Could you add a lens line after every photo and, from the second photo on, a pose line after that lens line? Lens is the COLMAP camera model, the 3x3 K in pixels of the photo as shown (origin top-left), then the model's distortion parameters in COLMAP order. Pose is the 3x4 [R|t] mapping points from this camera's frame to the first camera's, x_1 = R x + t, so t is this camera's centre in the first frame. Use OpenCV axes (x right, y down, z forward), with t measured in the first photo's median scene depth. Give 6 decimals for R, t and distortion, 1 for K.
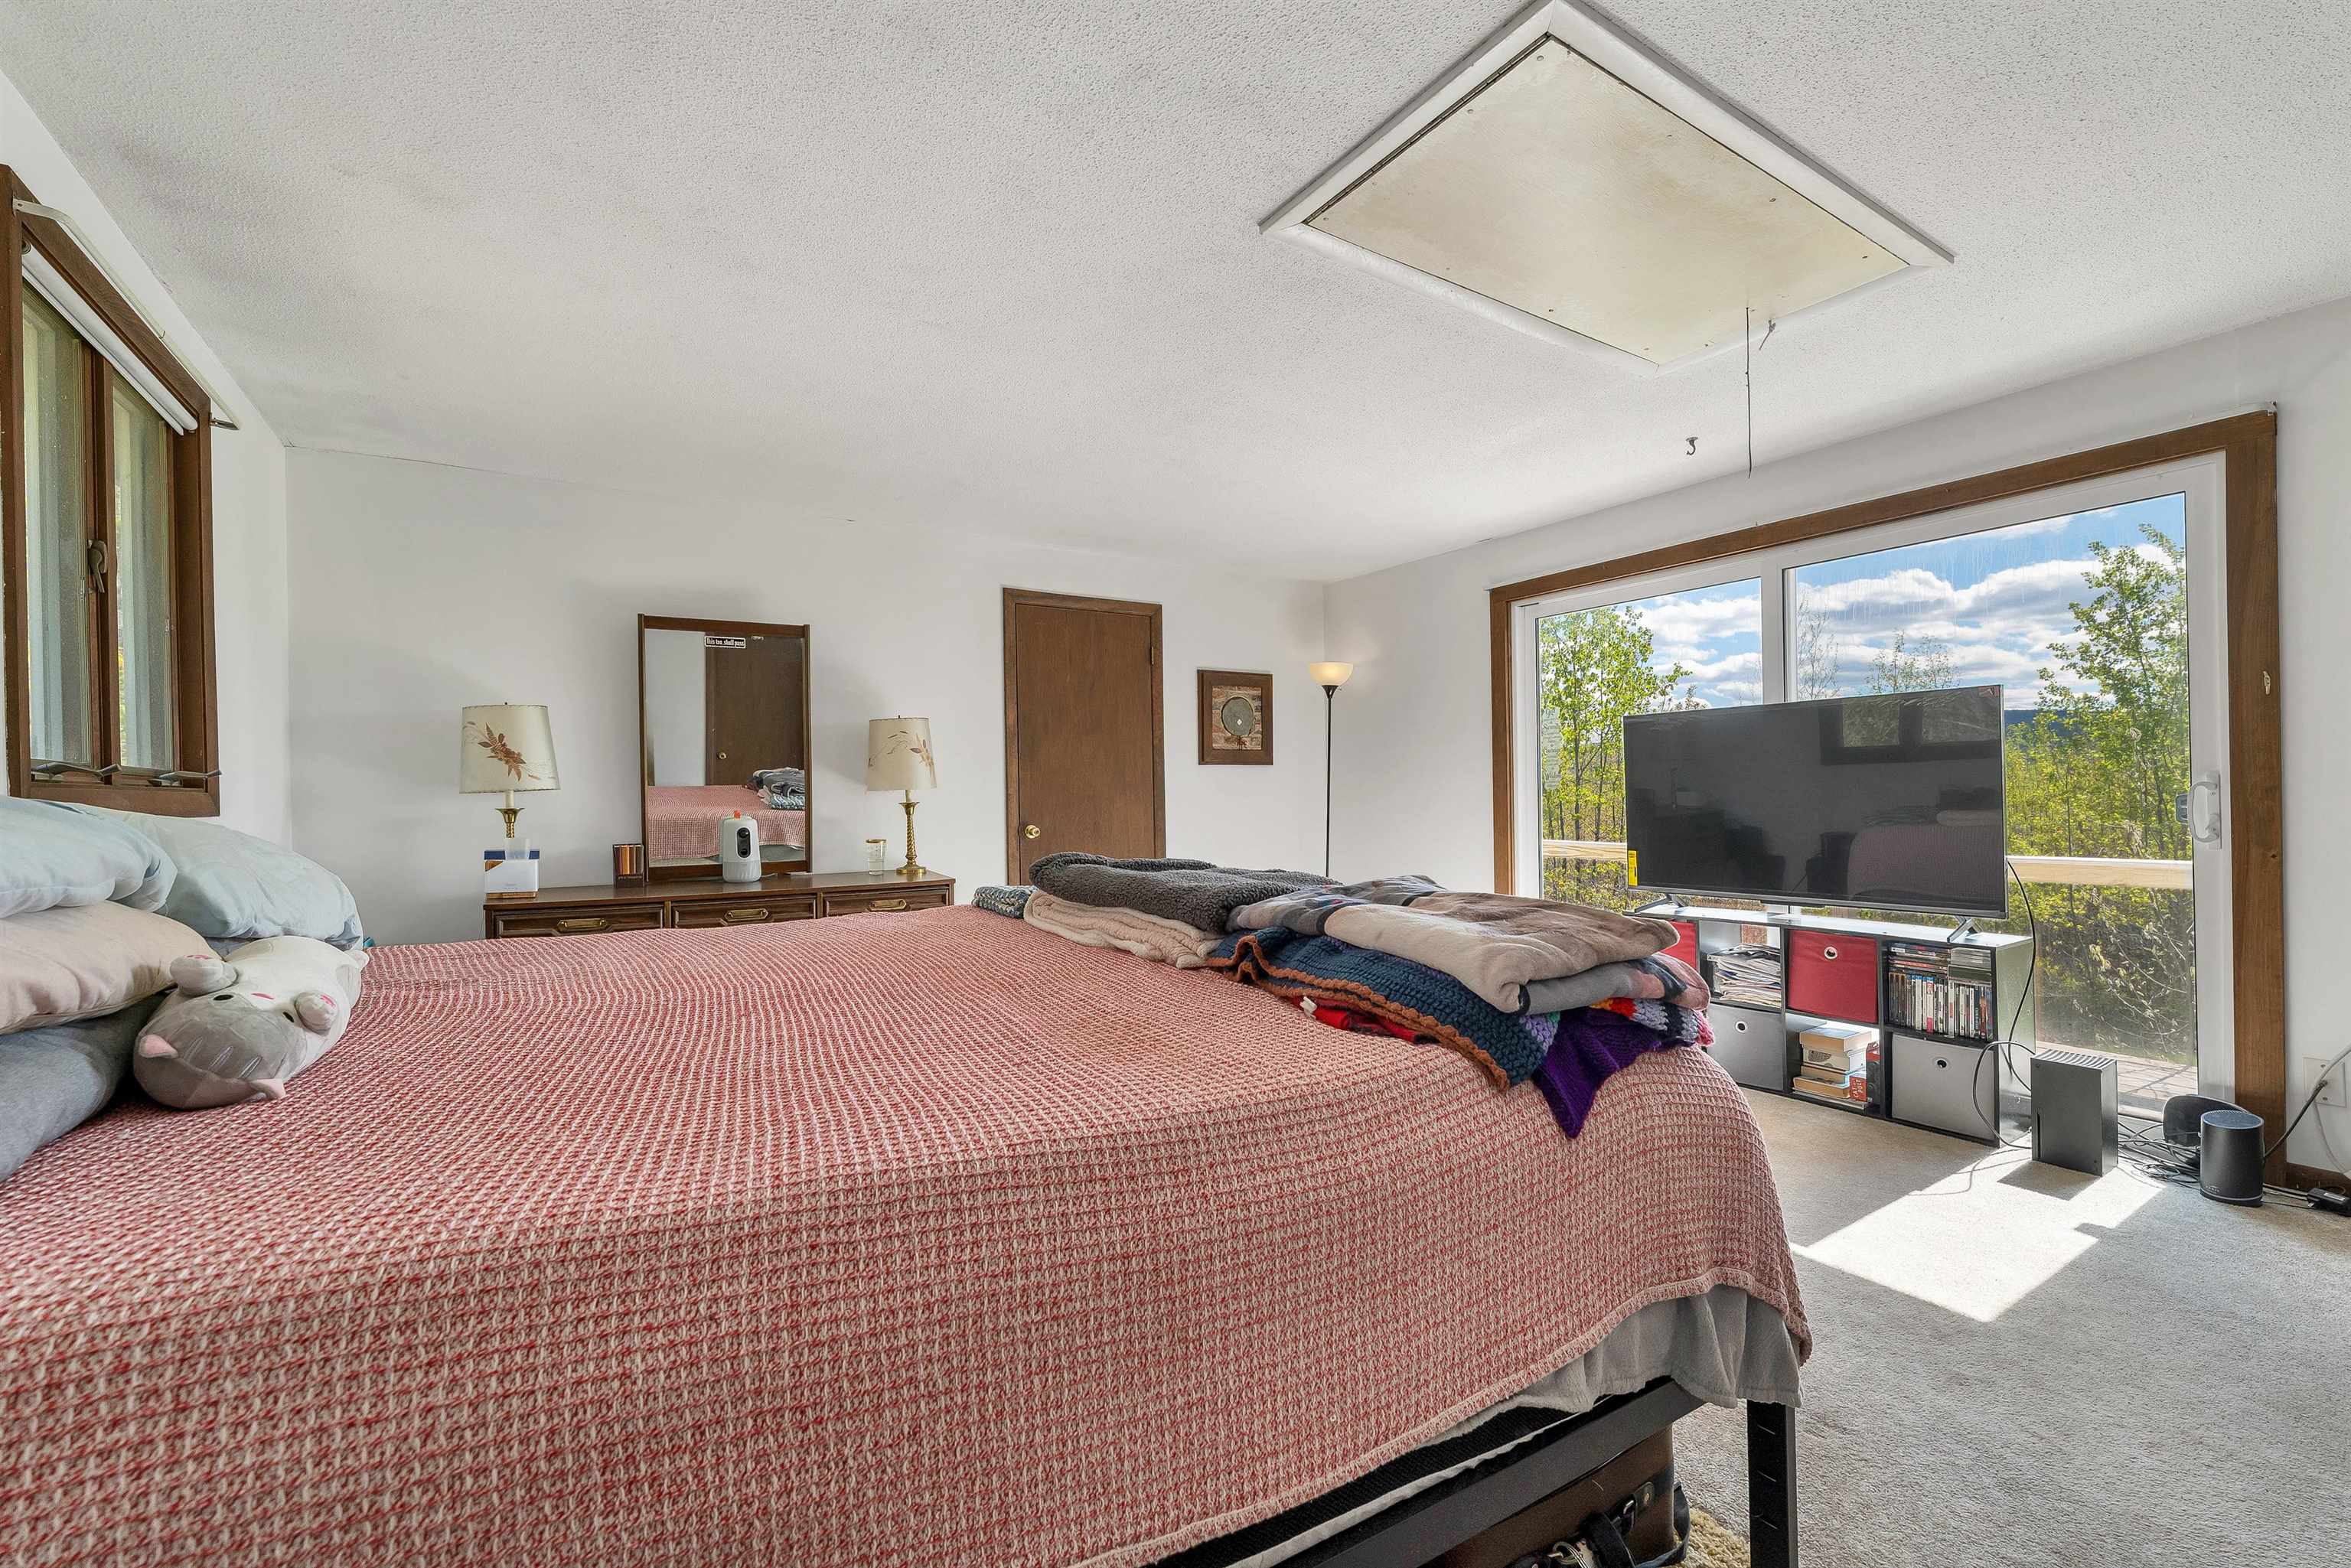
lens RADIAL K [[991.7, 0, 1181.5], [0, 991.7, 792.3], [0, 0, 1]] dist [-0.002136, -0.000148]
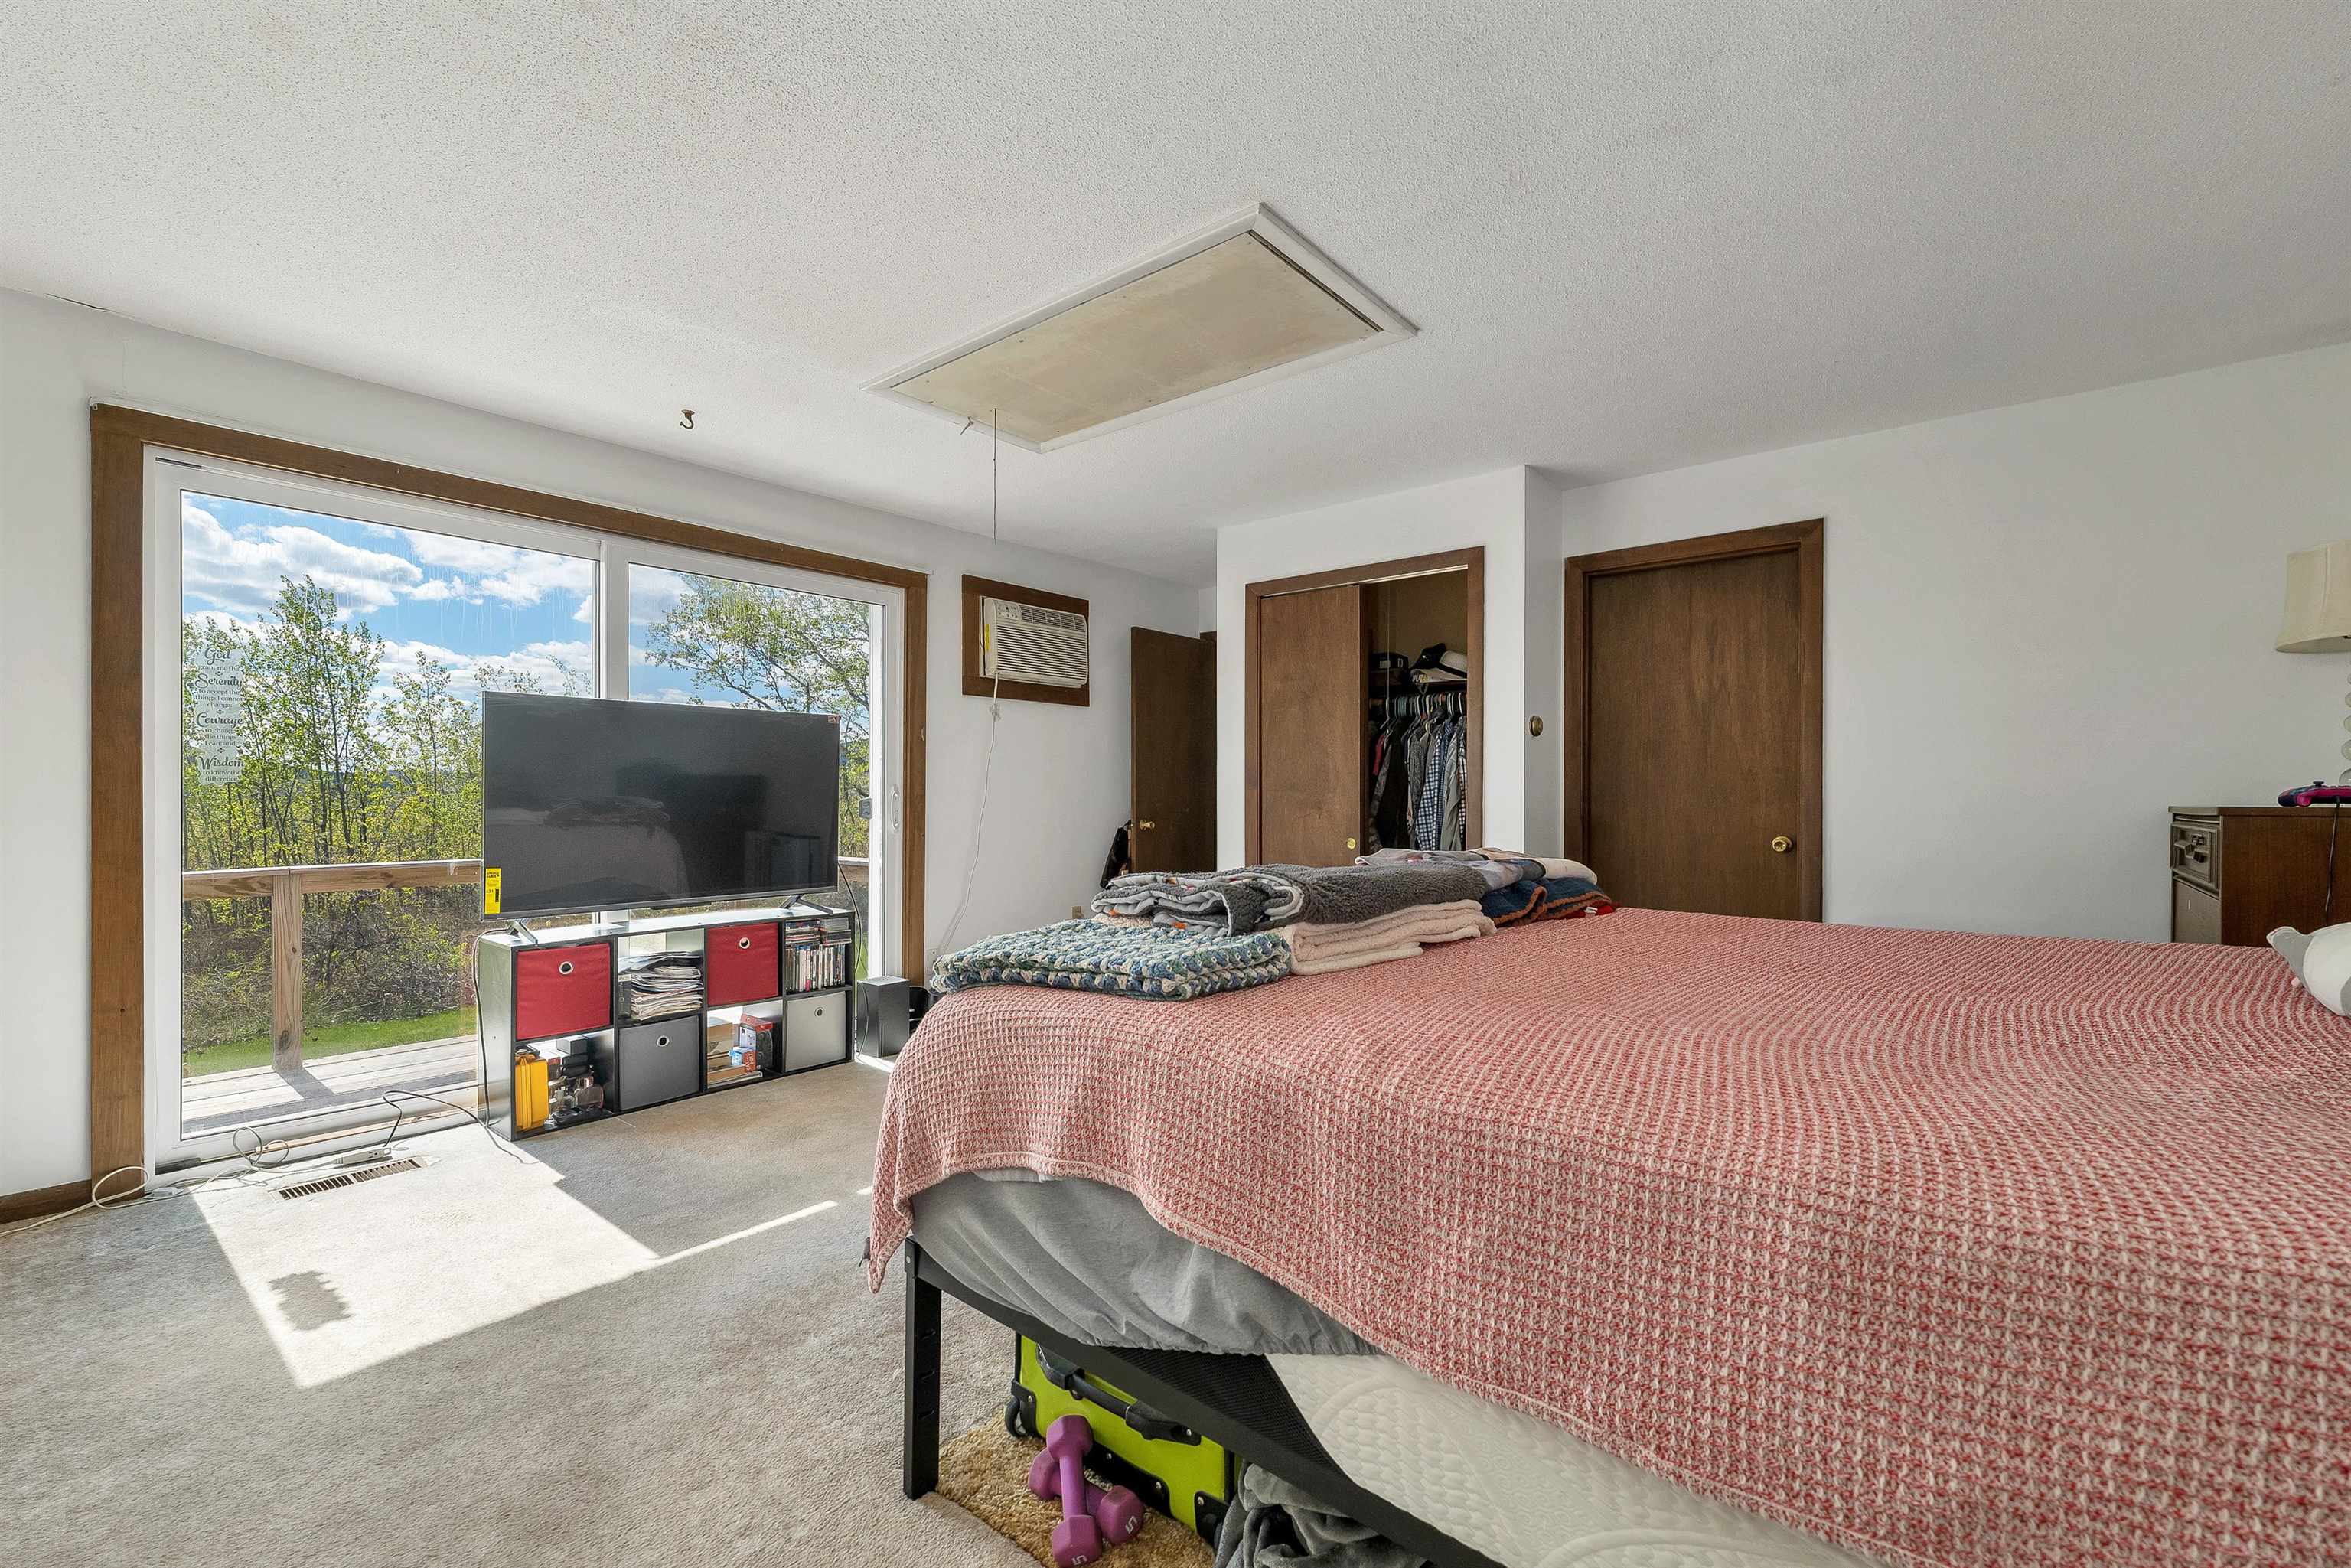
lens RADIAL K [[991.7, 0, 1179.4], [0, 991.7, 797.8], [0, 0, 1]] dist [-0.002136, -0.000148]
pose [[-0.312610, 0.007070, 0.949855, -0.545471], [-0.003200, 0.999959, -0.008496, 0.011236], [-0.949876, -0.005695, -0.312574, 0.918908]]
